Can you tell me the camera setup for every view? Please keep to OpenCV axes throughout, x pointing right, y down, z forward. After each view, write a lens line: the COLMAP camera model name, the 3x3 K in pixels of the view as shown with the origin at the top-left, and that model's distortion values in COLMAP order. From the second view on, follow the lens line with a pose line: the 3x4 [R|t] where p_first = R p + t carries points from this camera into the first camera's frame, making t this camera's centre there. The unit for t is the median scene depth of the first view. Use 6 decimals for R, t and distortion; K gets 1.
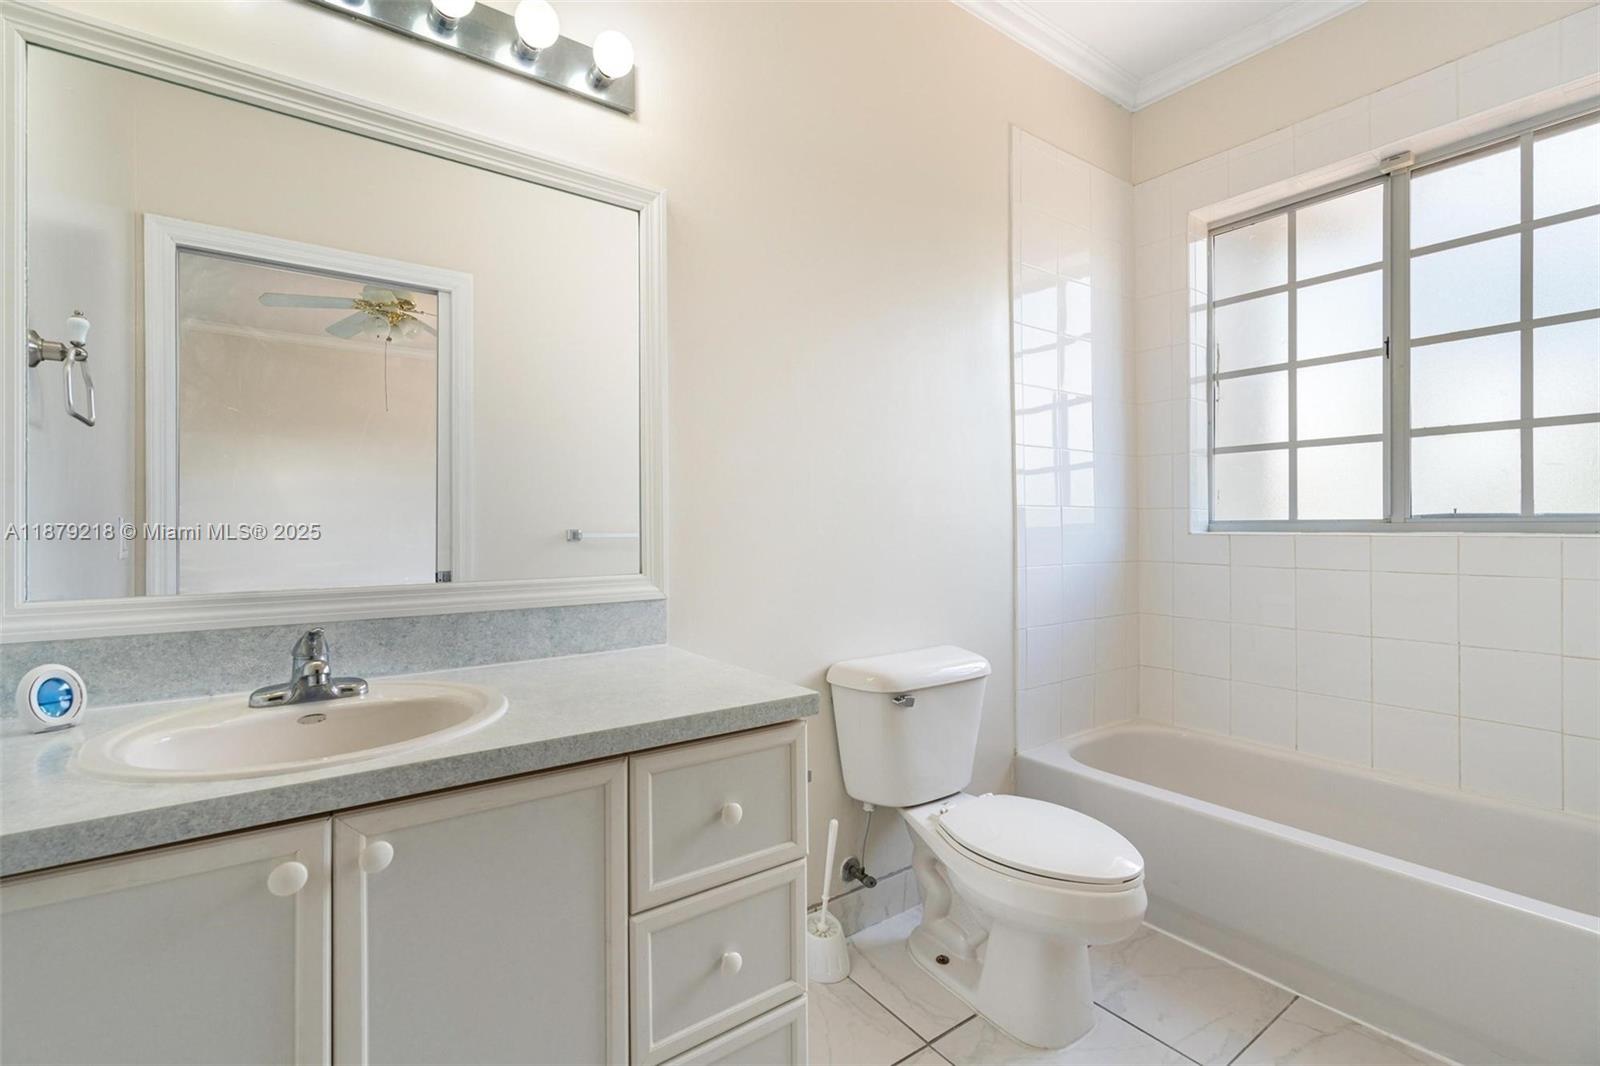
lens RADIAL K [[696.0, 0, 801.1], [0, 696.0, 506.0], [0, 0, 1]] dist [0.003070, 0.000662]
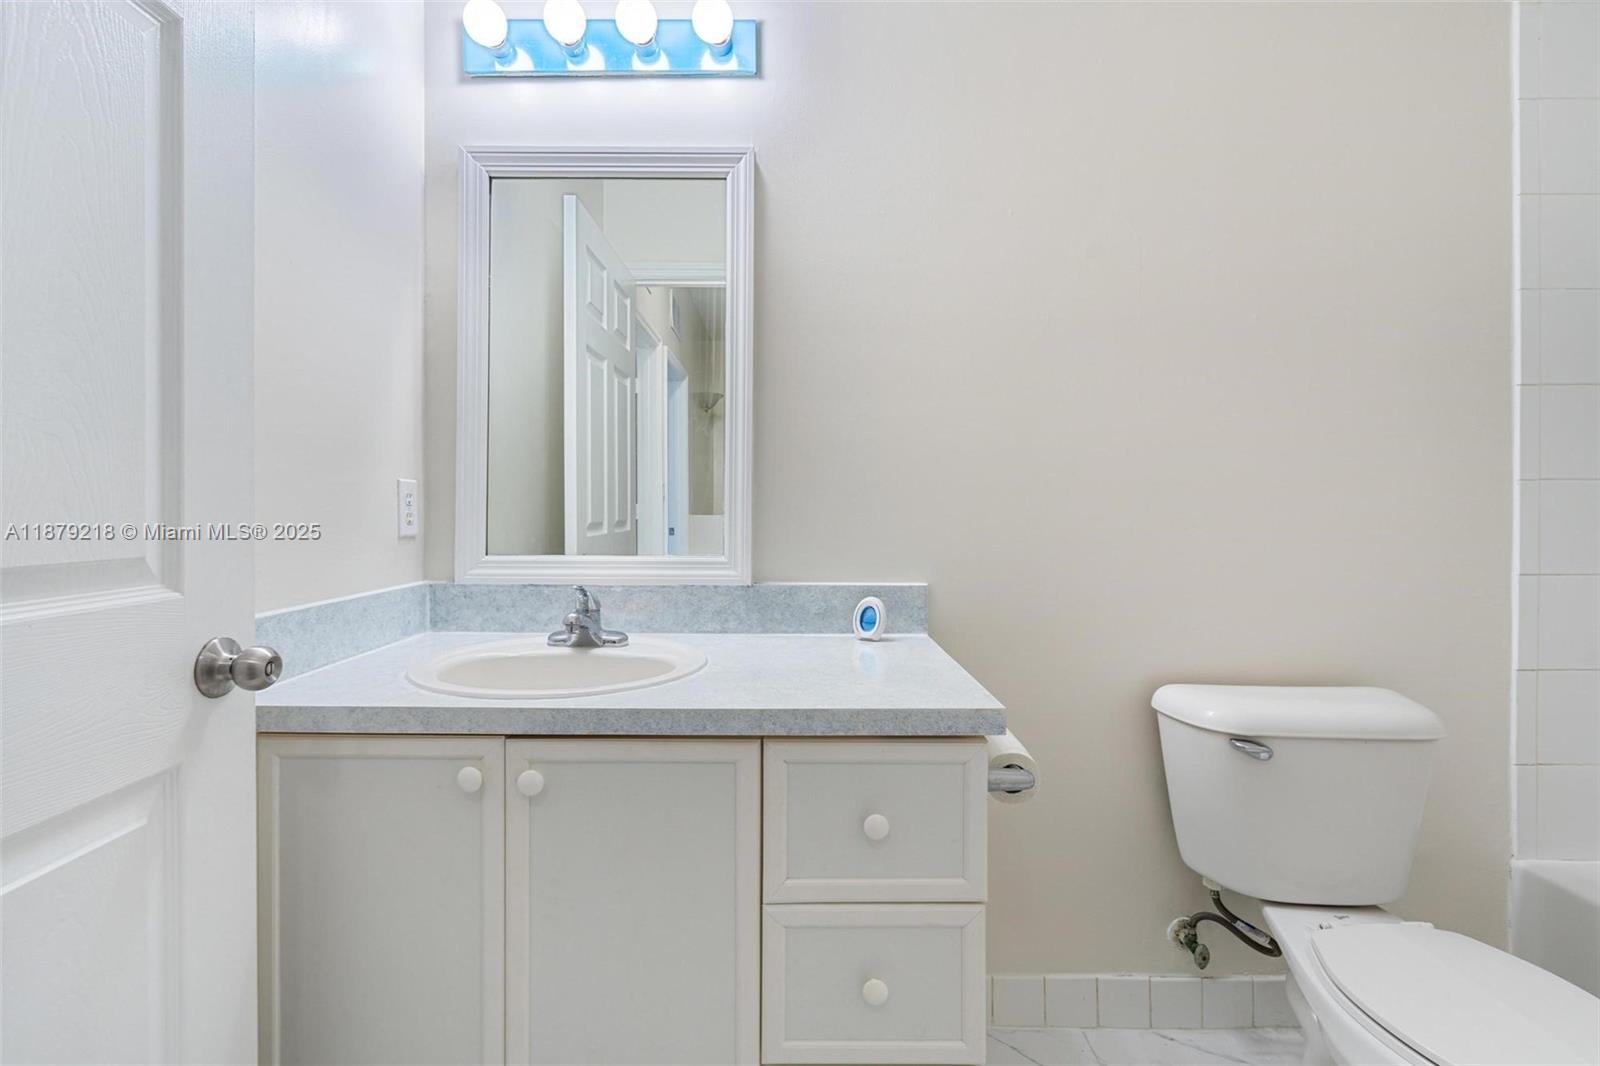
lens RADIAL K [[696.0, 0, 801.1], [0, 696.0, 506.0], [0, 0, 1]] dist [0.003070, 0.000662]
pose [[0.807649, 0.006212, -0.589631, 0.340276], [0.009190, 0.999690, 0.023119, 0.004555], [0.589592, -0.024091, 0.807342, 0.227433]]
